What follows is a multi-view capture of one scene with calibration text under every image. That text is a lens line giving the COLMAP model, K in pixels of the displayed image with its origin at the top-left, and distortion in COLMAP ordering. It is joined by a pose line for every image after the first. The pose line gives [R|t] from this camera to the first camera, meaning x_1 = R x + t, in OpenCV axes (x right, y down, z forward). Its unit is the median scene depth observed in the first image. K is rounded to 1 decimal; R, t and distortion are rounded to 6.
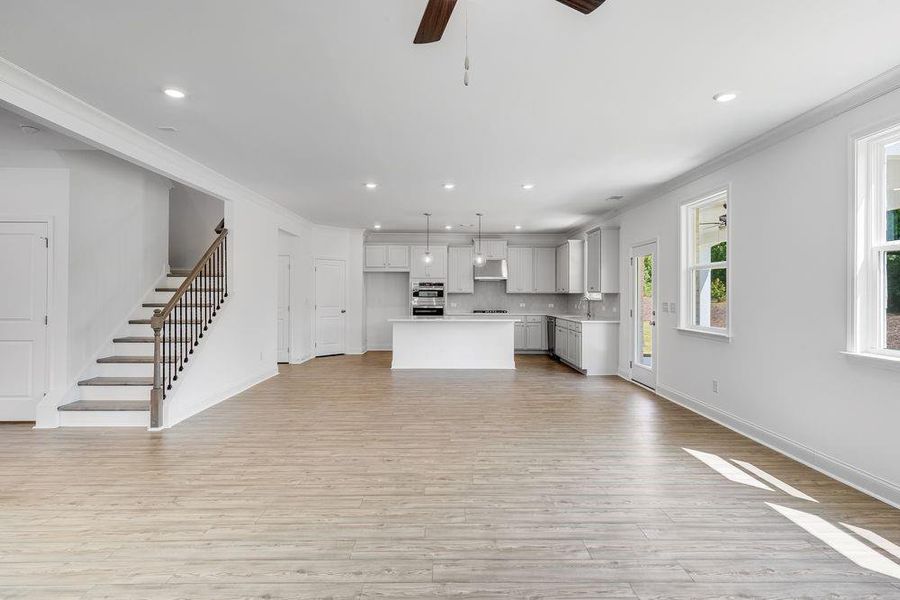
lens RADIAL K [[404.7, 0, 449.9], [0, 404.7, 293.3], [0, 0, 1]] dist [0.000002, 0.000555]
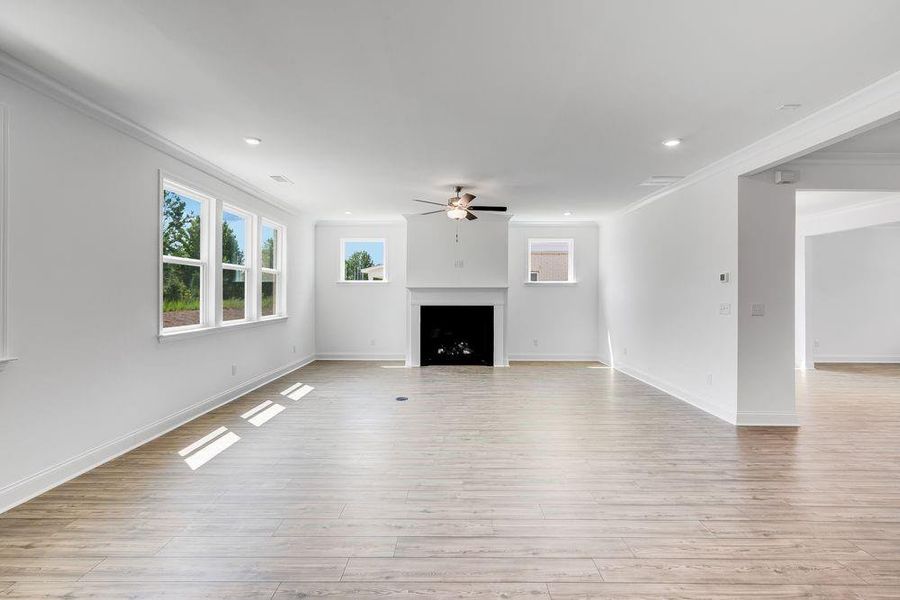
lens RADIAL K [[404.7, 0, 447.3], [0, 404.7, 293.5], [0, 0, 1]] dist [0.000002, 0.000555]
pose [[-0.999717, -0.006555, 0.022886, 0.012967], [-0.006542, 0.999978, 0.000616, 0.001269], [-0.022890, 0.000466, -0.999738, 1.532868]]
